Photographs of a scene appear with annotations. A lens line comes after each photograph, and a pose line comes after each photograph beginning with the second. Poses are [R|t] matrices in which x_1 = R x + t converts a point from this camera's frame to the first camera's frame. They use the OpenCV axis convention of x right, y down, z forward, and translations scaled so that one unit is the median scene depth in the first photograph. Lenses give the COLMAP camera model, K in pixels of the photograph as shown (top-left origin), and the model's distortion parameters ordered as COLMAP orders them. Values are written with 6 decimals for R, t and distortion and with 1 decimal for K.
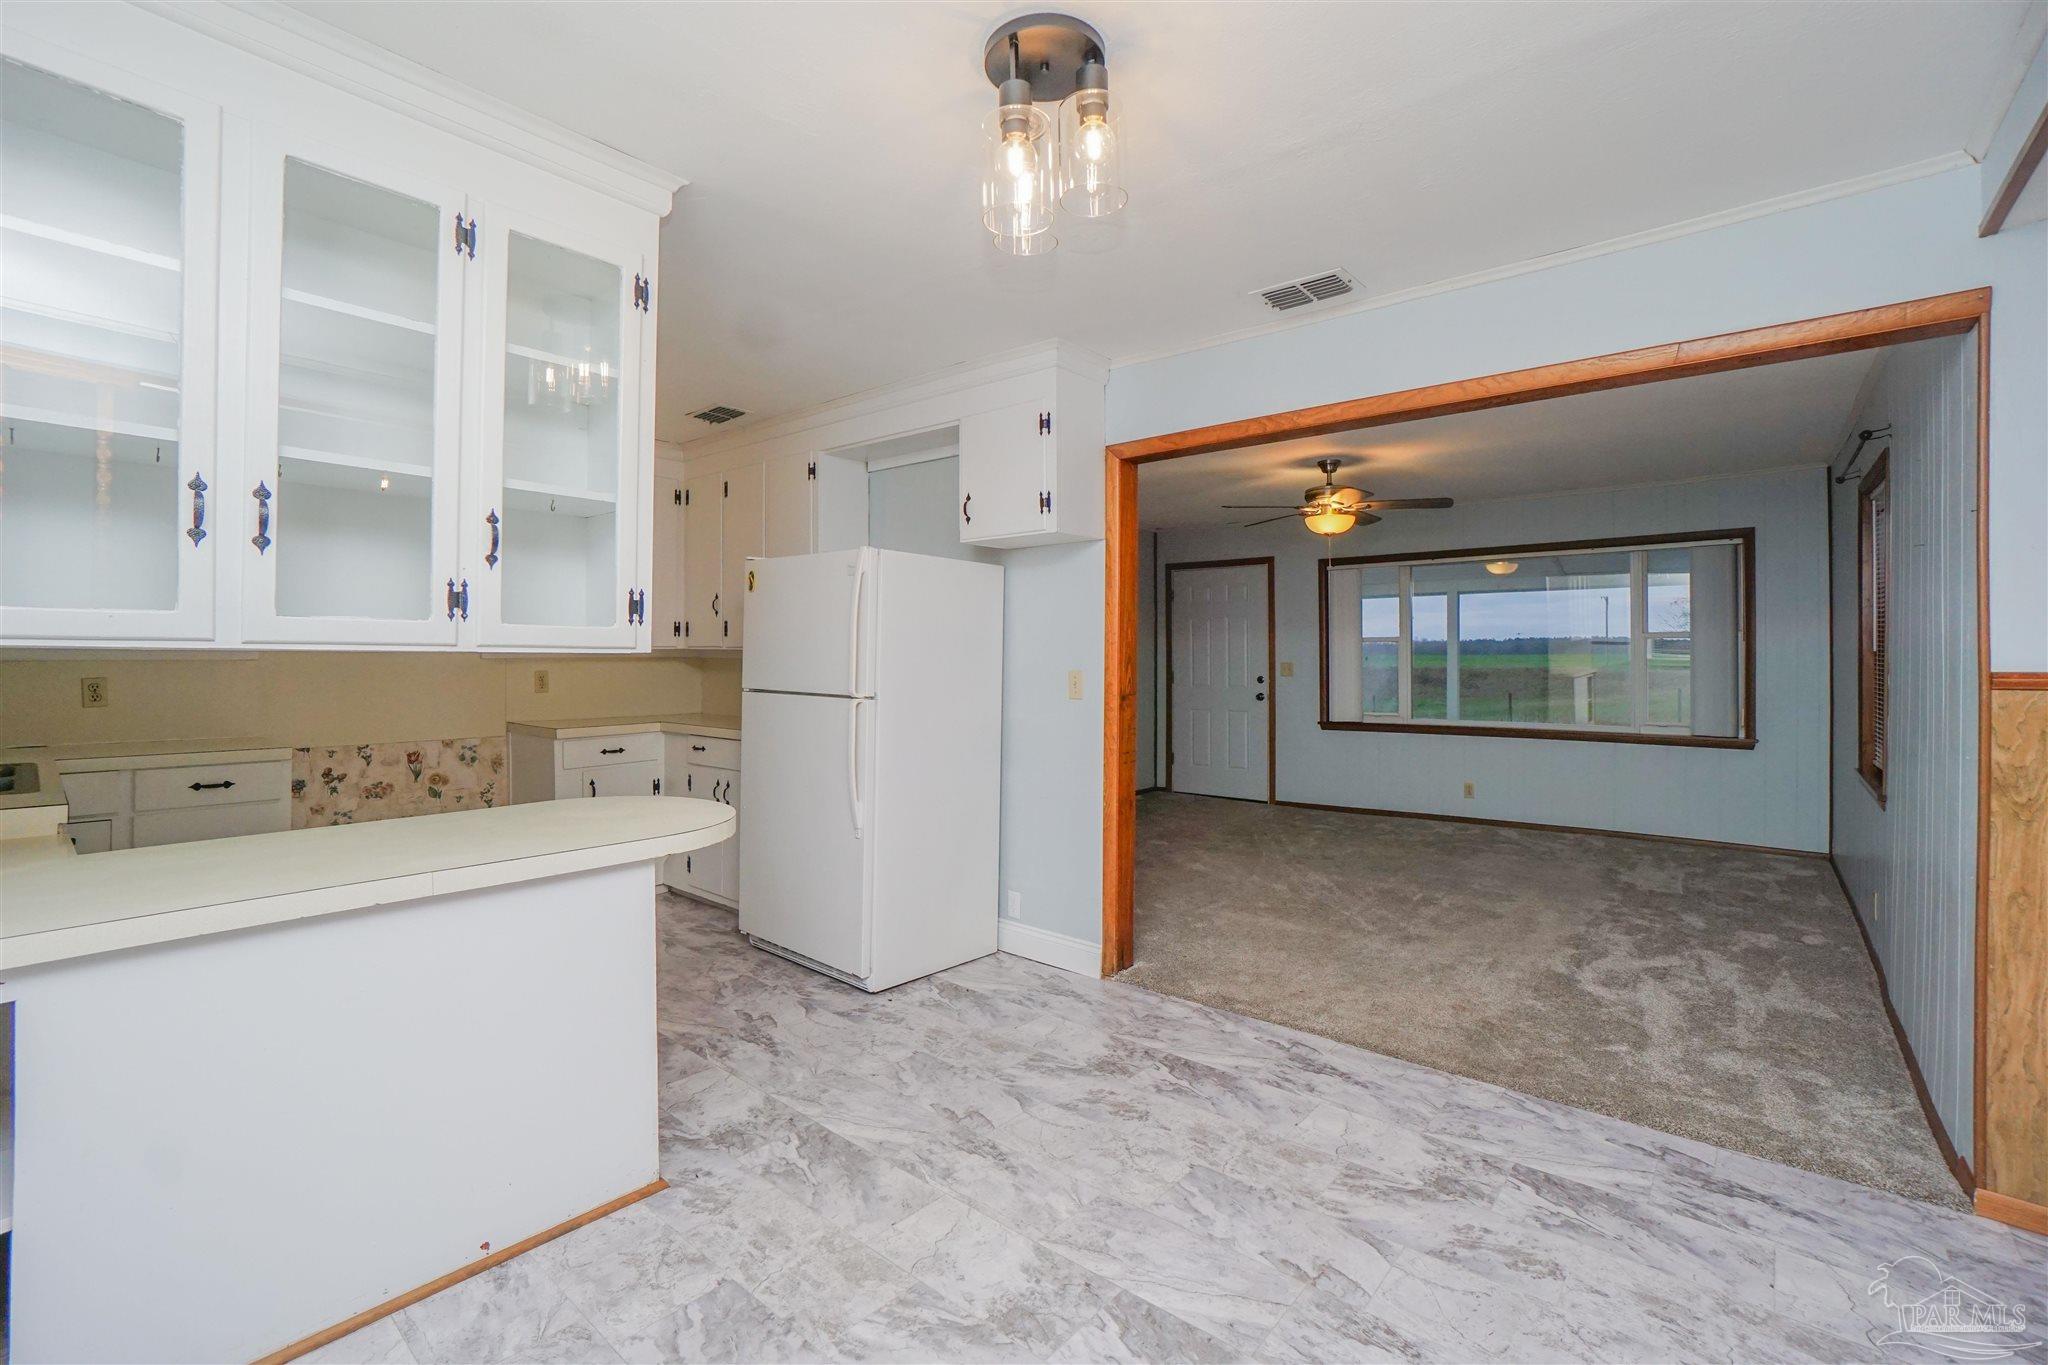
lens RADIAL K [[906.5, 0, 1018.5], [0, 906.5, 647.1], [0, 0, 1]] dist [-0.057184, 0.021787]
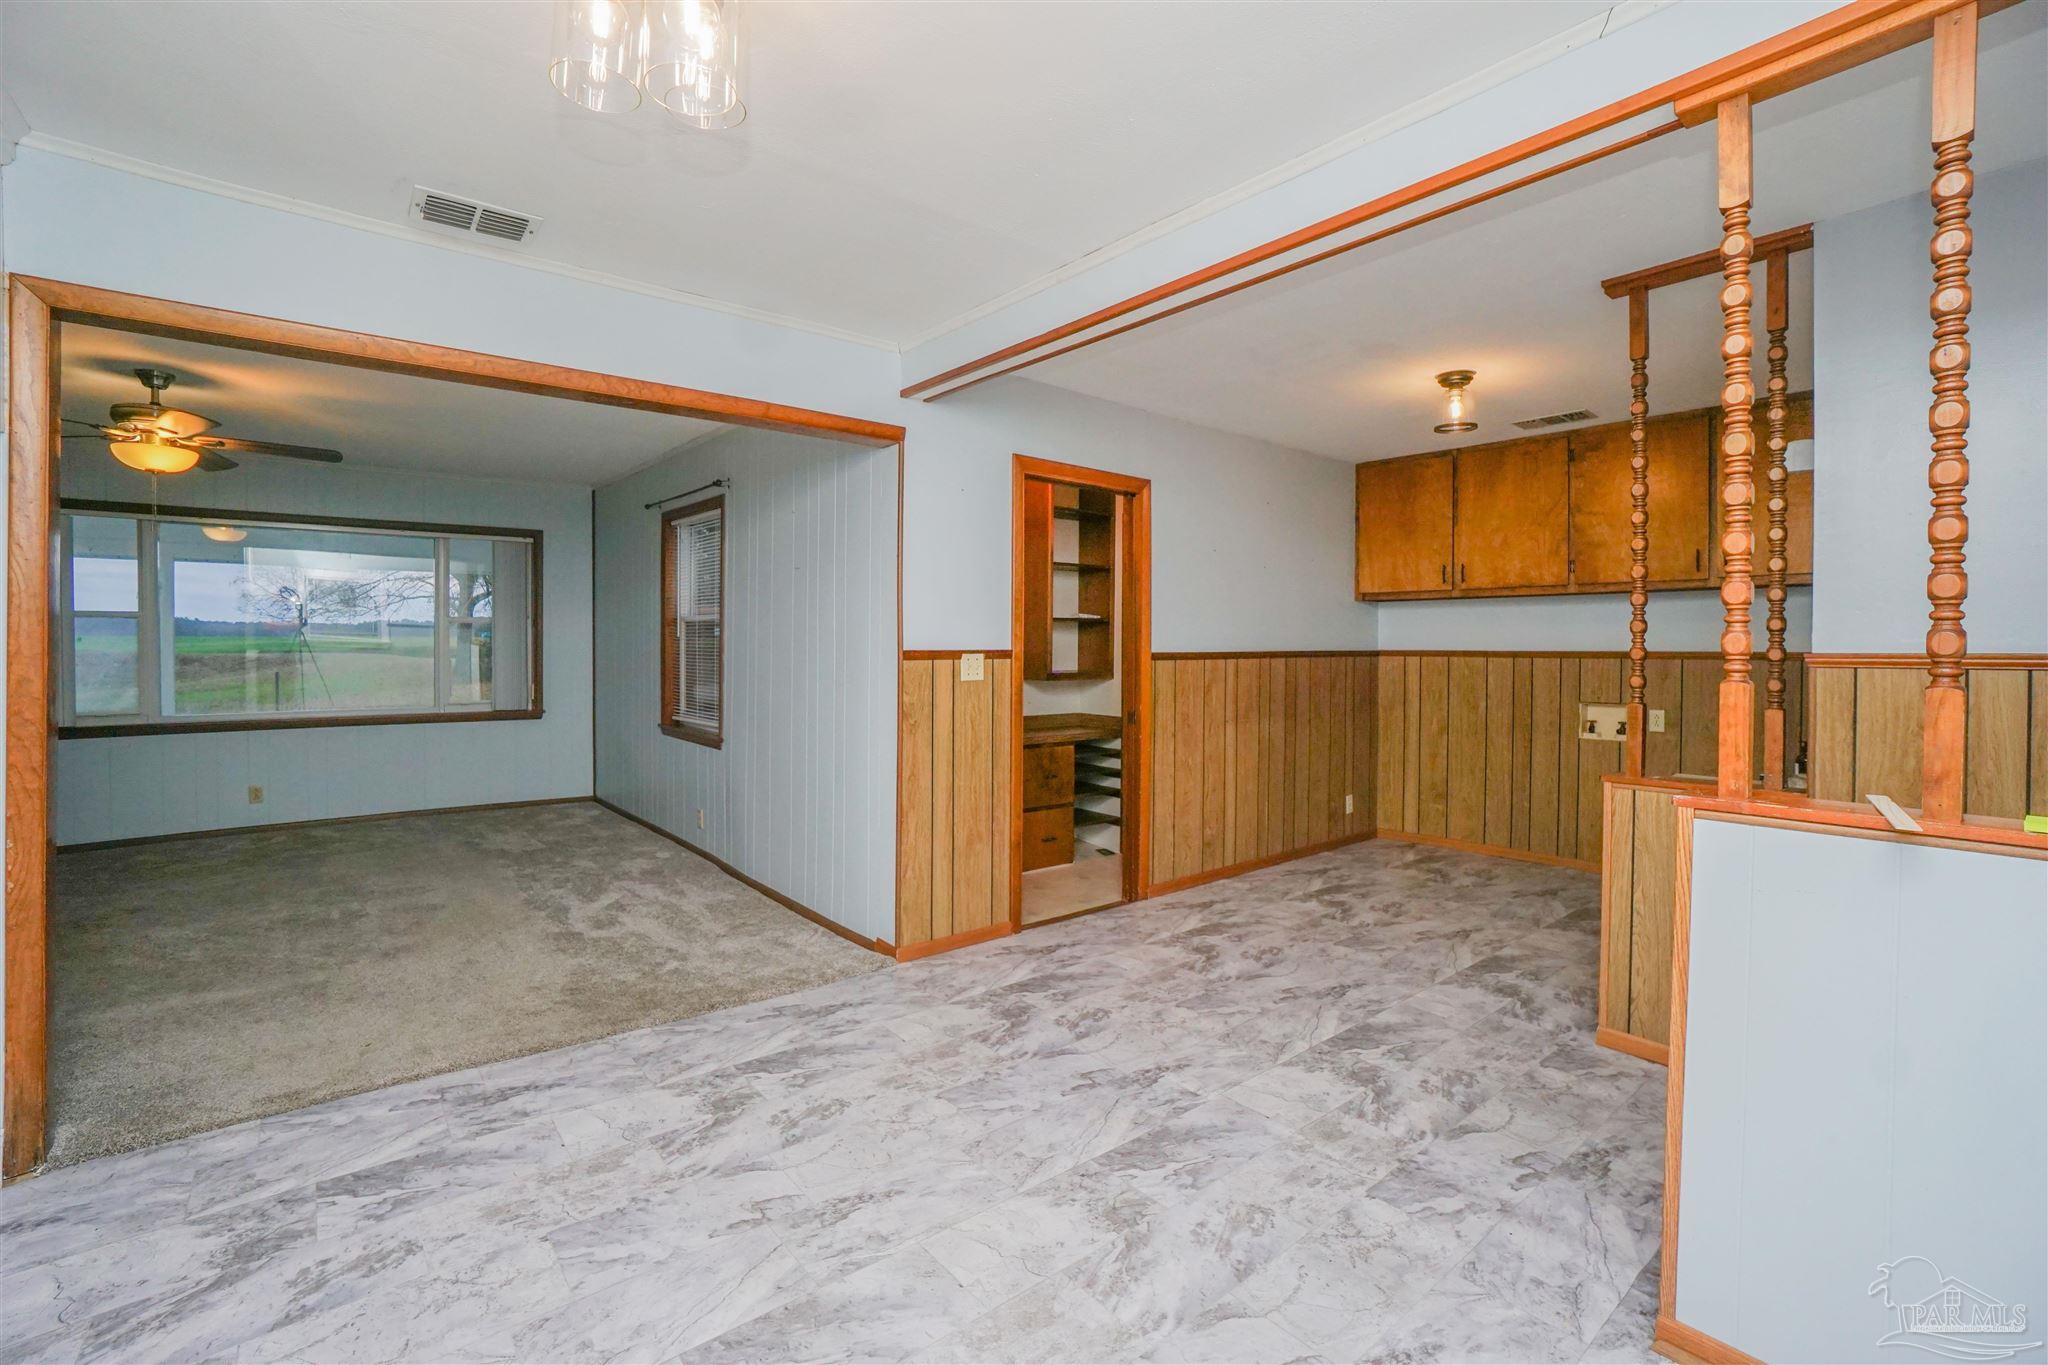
lens RADIAL K [[885.3, 0, 1001.8], [0, 885.3, 692.2], [0, 0, 1]] dist [-0.058479, 0.020345]
pose [[0.186296, -0.050860, 0.981176, -0.203338], [-0.021357, 0.998214, 0.055798, 0.001132], [-0.982261, -0.031350, 0.184877, 0.173454]]
